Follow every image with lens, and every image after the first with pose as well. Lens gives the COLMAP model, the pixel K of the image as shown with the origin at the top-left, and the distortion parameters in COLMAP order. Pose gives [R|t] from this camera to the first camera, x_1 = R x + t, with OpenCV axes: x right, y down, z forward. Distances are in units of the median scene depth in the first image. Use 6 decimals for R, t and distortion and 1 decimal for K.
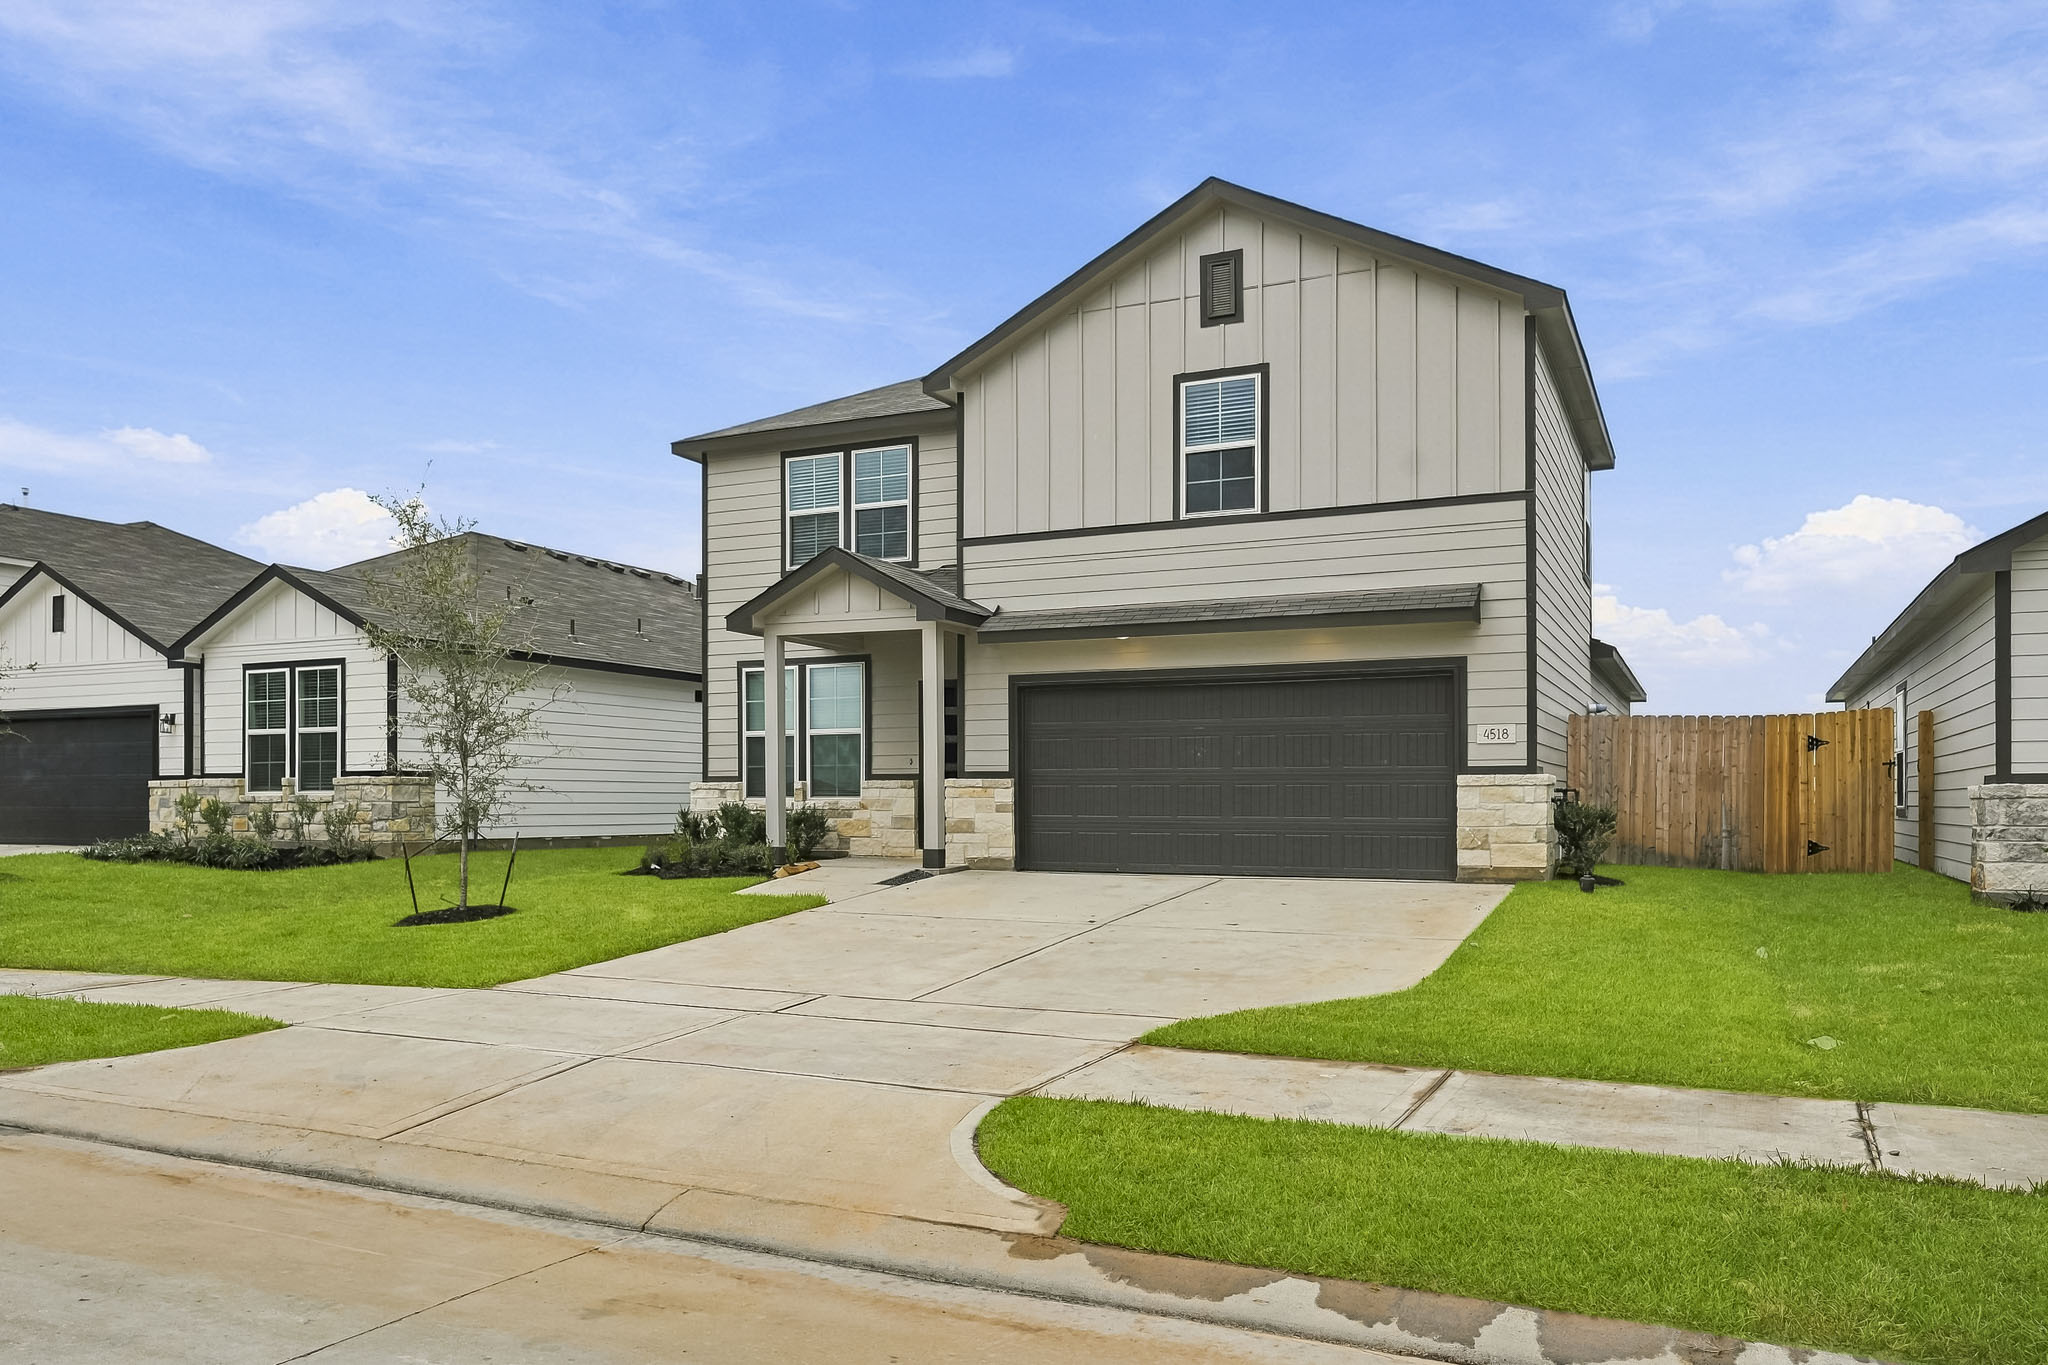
lens RADIAL K [[1449.8, 0, 1025.0], [0, 1449.8, 802.1], [0, 0, 1]] dist [0.004949, -0.000082]
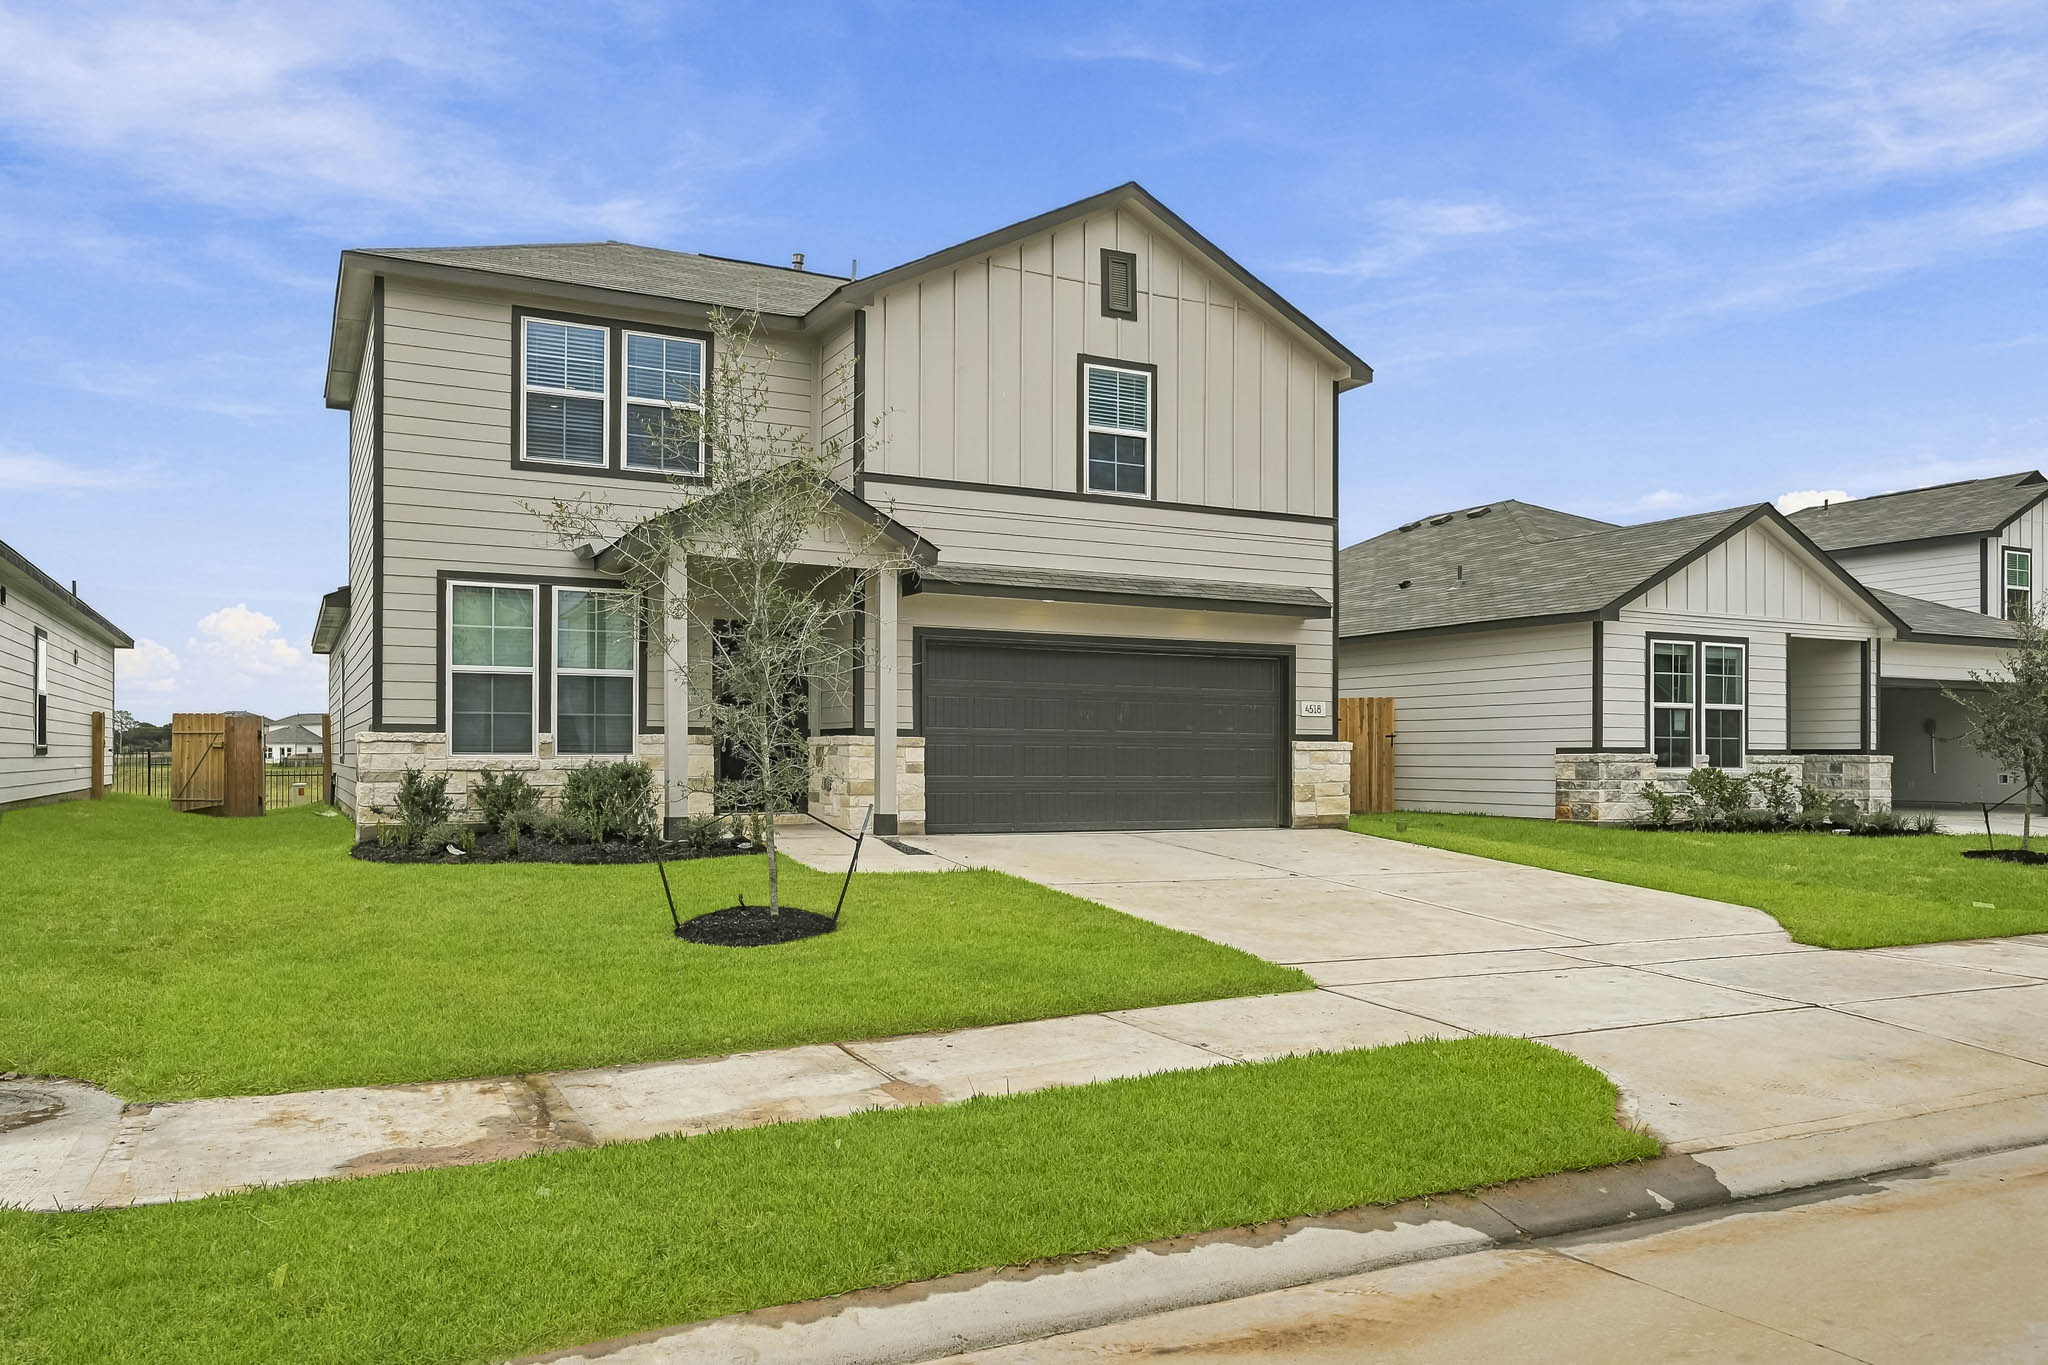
lens RADIAL K [[1508.5, 0, 1025.1], [0, 1508.5, 752.6], [0, 0, 1]] dist [-0.005837, -0.001674]
pose [[0.618459, 0.004003, 0.785807, -0.782771], [-0.007032, 0.999975, 0.000441, -0.007627], [-0.785786, -0.005799, 0.618472, 0.361666]]
